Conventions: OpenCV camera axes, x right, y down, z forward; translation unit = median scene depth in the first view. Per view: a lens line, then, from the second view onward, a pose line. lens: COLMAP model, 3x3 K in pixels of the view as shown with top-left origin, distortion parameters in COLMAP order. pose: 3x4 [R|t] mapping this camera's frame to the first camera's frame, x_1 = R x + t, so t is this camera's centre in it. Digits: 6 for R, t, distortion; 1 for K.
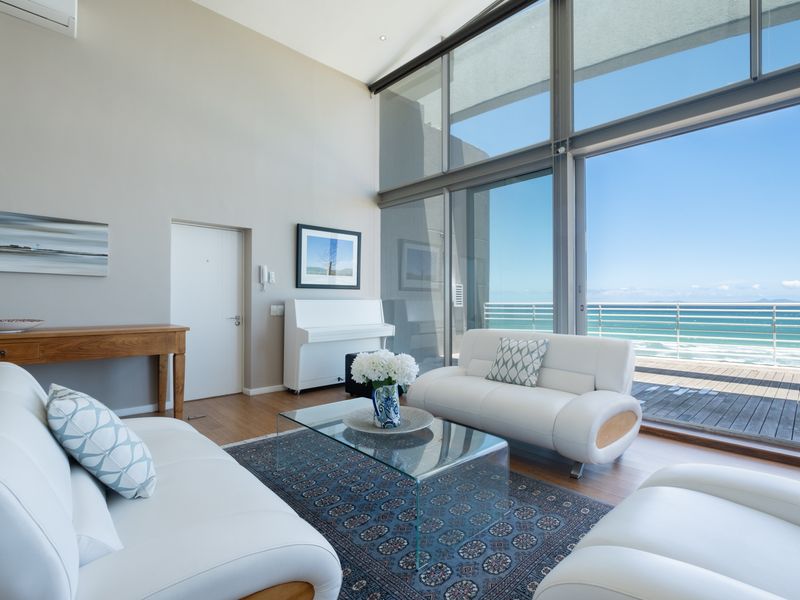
lens RADIAL K [[399.7, 0, 401.7], [0, 399.7, 297.2], [0, 0, 1]] dist [-0.013696, 0.000121]
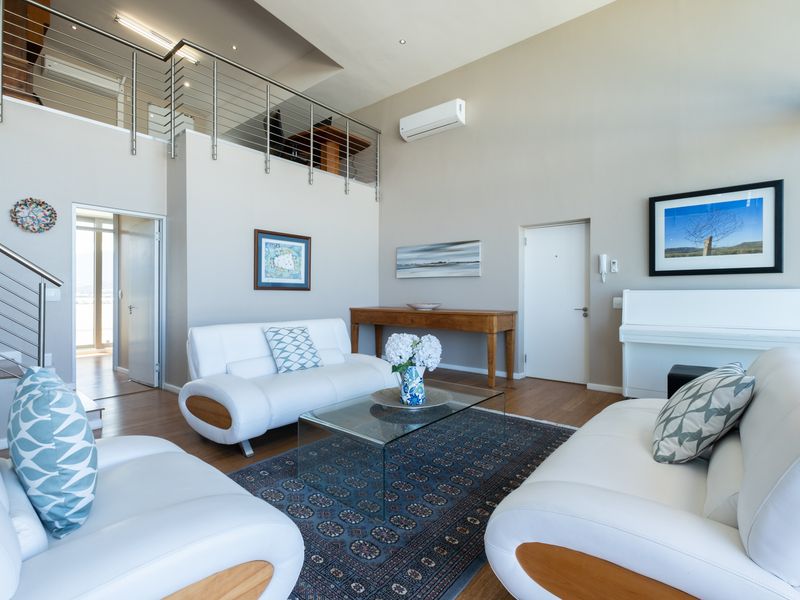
lens RADIAL K [[399.7, 0, 401.7], [0, 399.7, 297.2], [0, 0, 1]] dist [-0.013696, 0.000121]
pose [[0.103242, 0.003755, -0.994649, 0.510166], [0.009534, 0.999943, 0.004765, 0.011505], [0.994611, -0.009974, 0.103201, 0.416444]]
